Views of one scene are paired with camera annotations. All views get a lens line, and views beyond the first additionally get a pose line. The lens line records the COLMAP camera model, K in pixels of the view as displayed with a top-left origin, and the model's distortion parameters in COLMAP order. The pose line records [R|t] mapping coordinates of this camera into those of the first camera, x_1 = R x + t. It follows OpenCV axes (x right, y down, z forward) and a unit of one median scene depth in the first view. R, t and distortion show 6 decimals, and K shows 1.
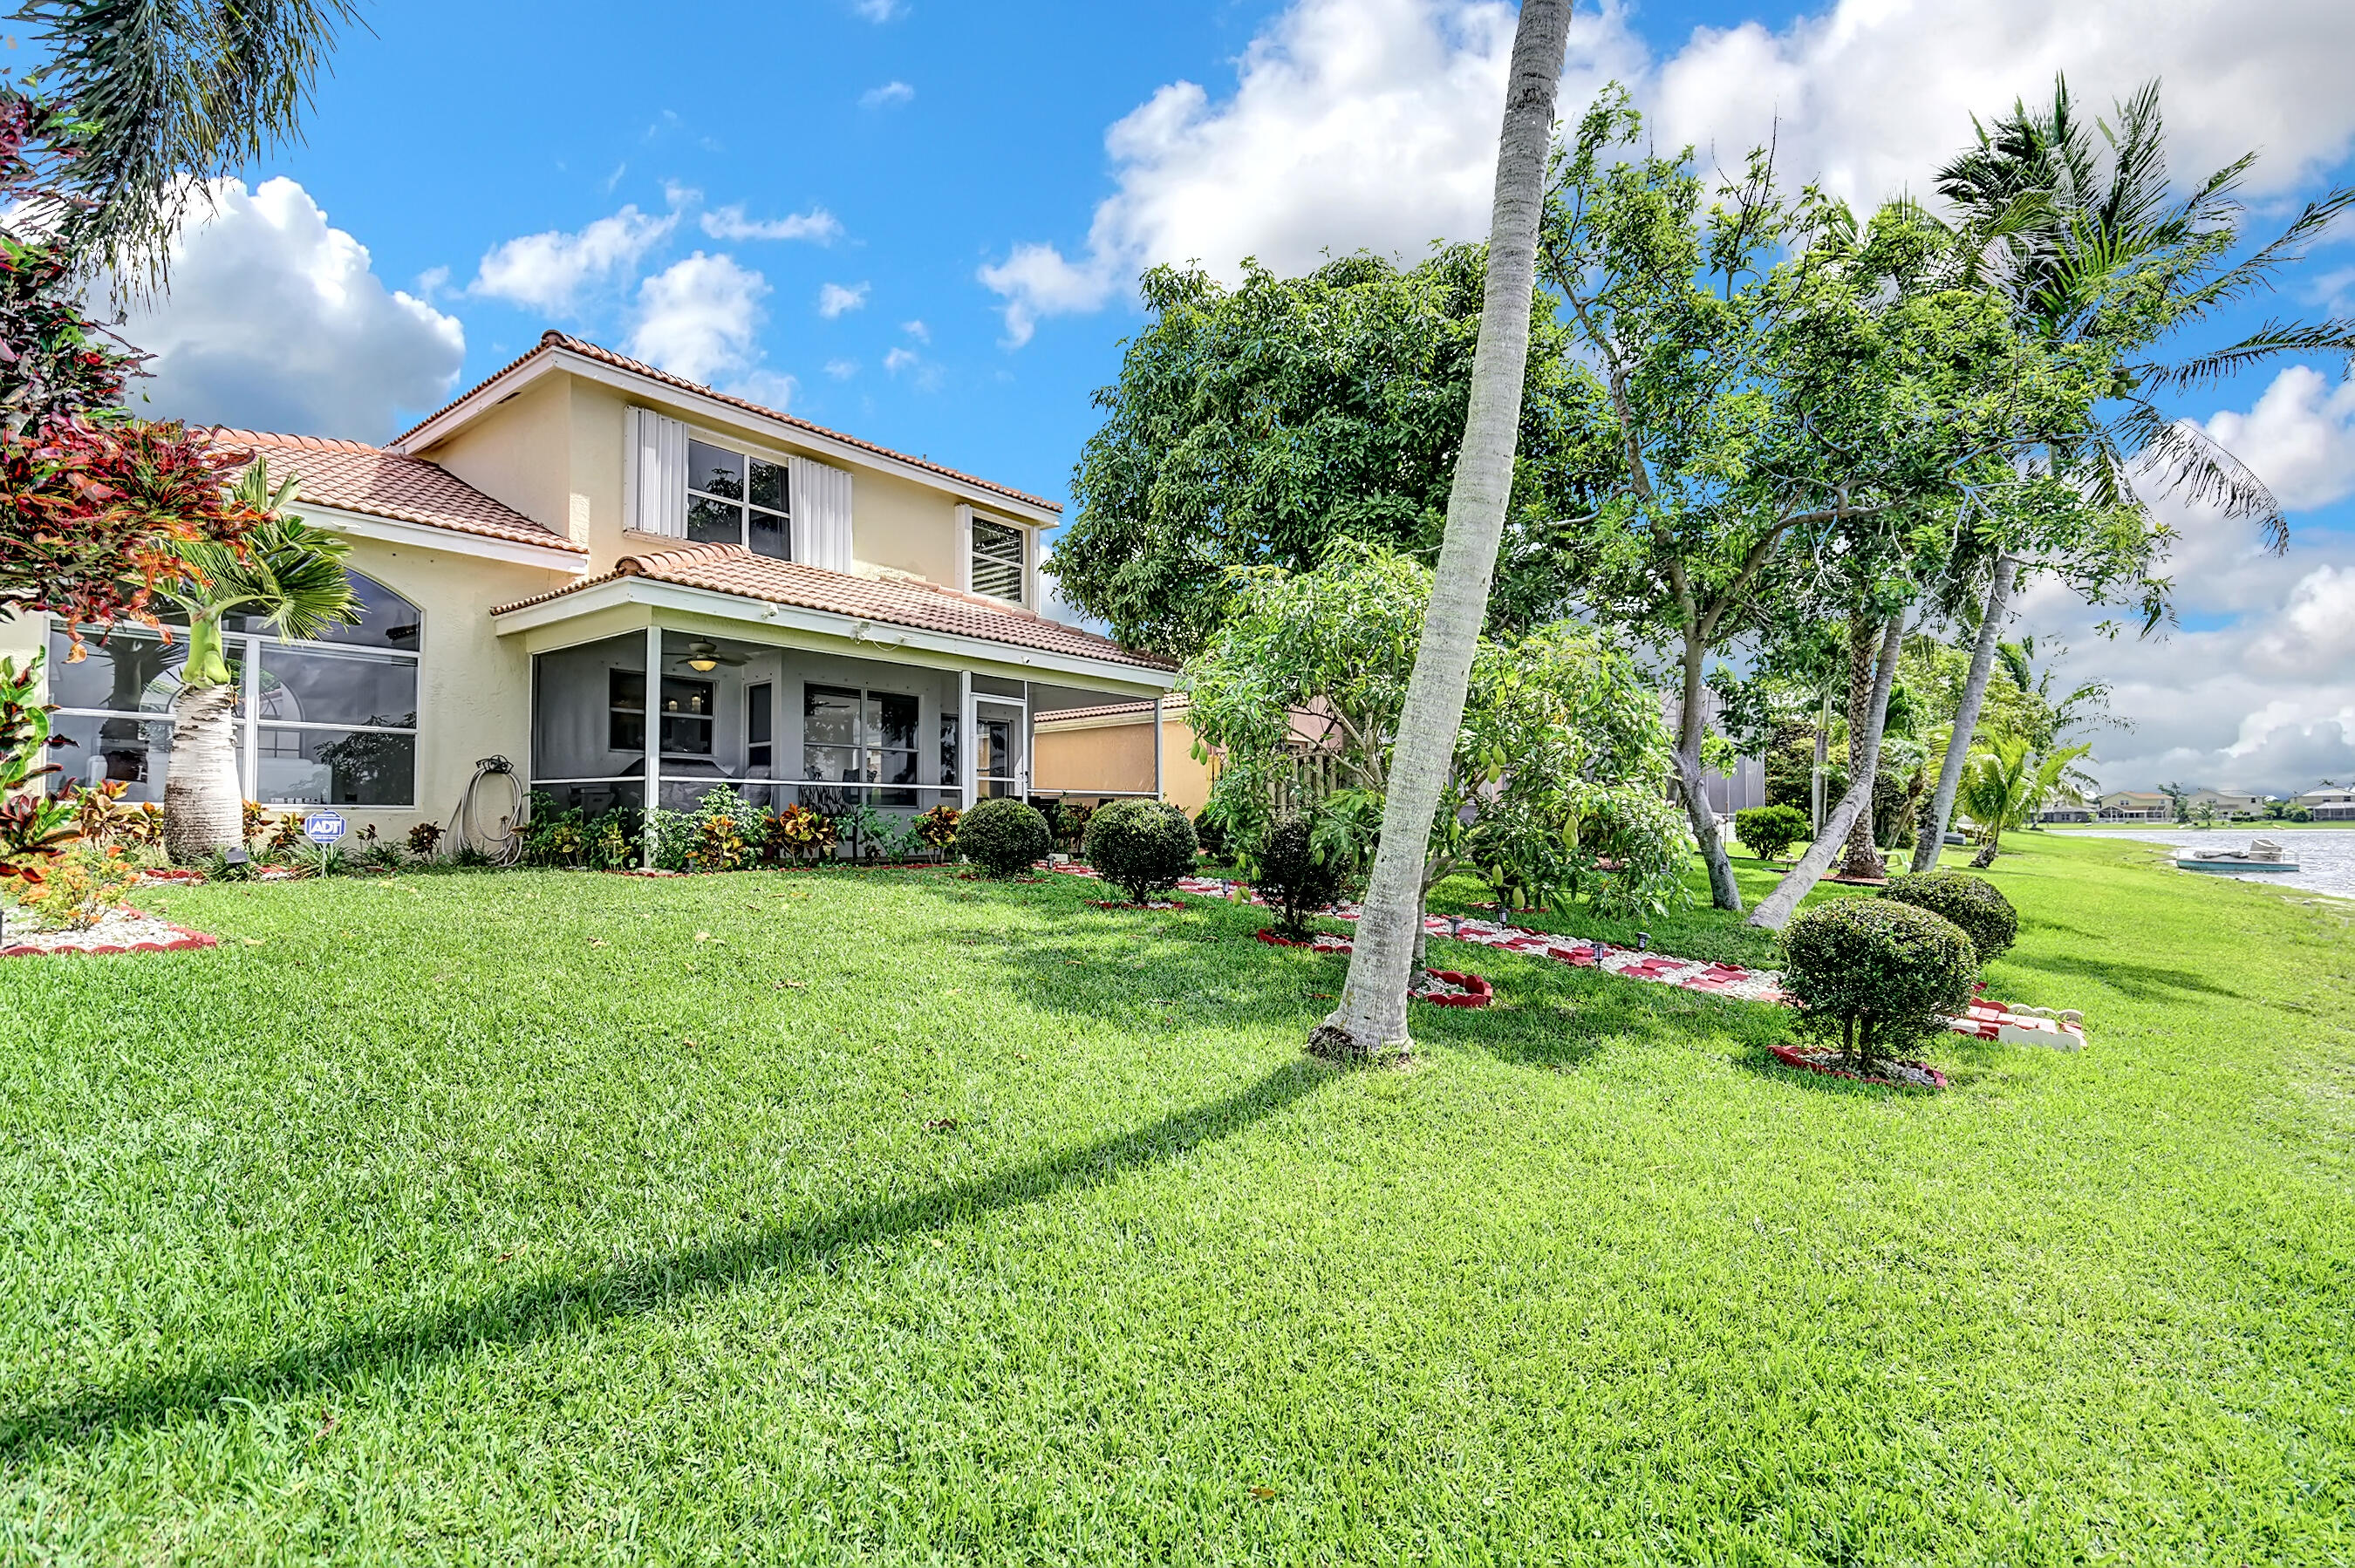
lens RADIAL K [[1085.3, 0, 1174.4], [0, 1085.3, 781.5], [0, 0, 1]] dist [-0.004783, 0.003064]
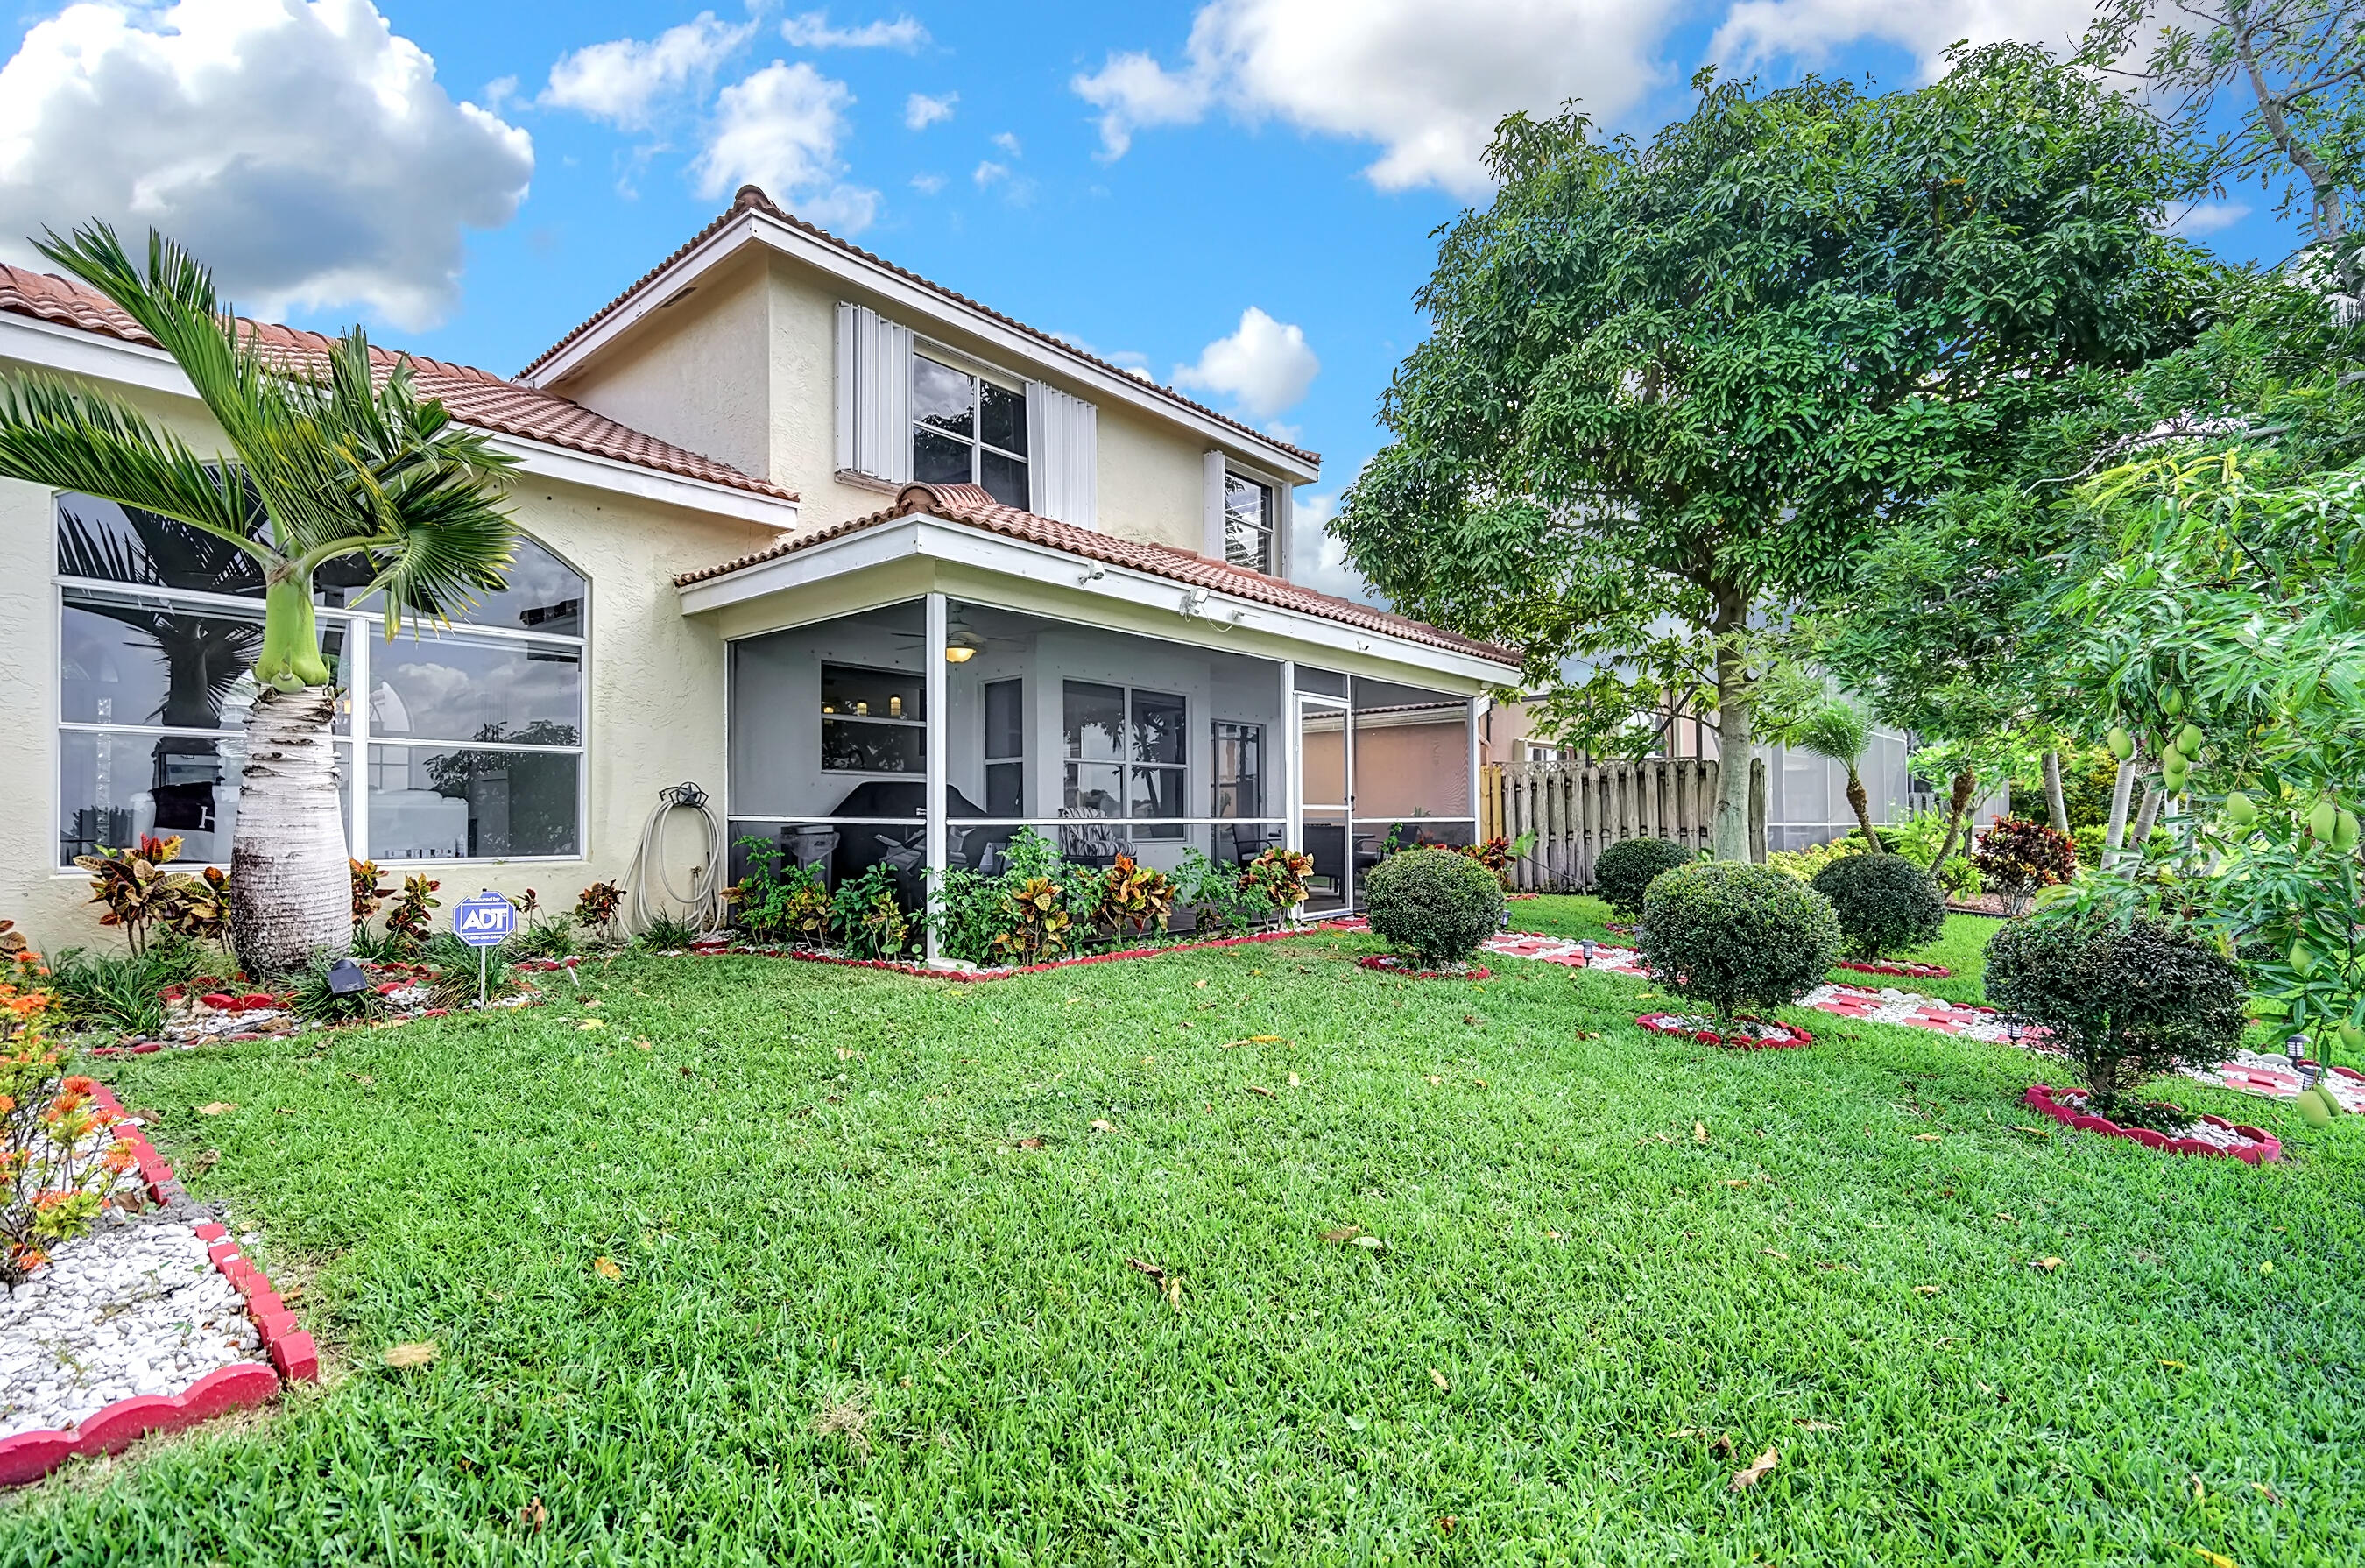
lens RADIAL K [[1090.1, 0, 1183.5], [0, 1090.1, 799.2], [0, 0, 1]] dist [-0.004783, 0.003064]
pose [[0.998750, -0.000550, -0.049976, -0.270356], [0.001578, 0.999788, 0.020540, -0.028273], [0.049954, -0.020594, 0.998539, 0.307751]]
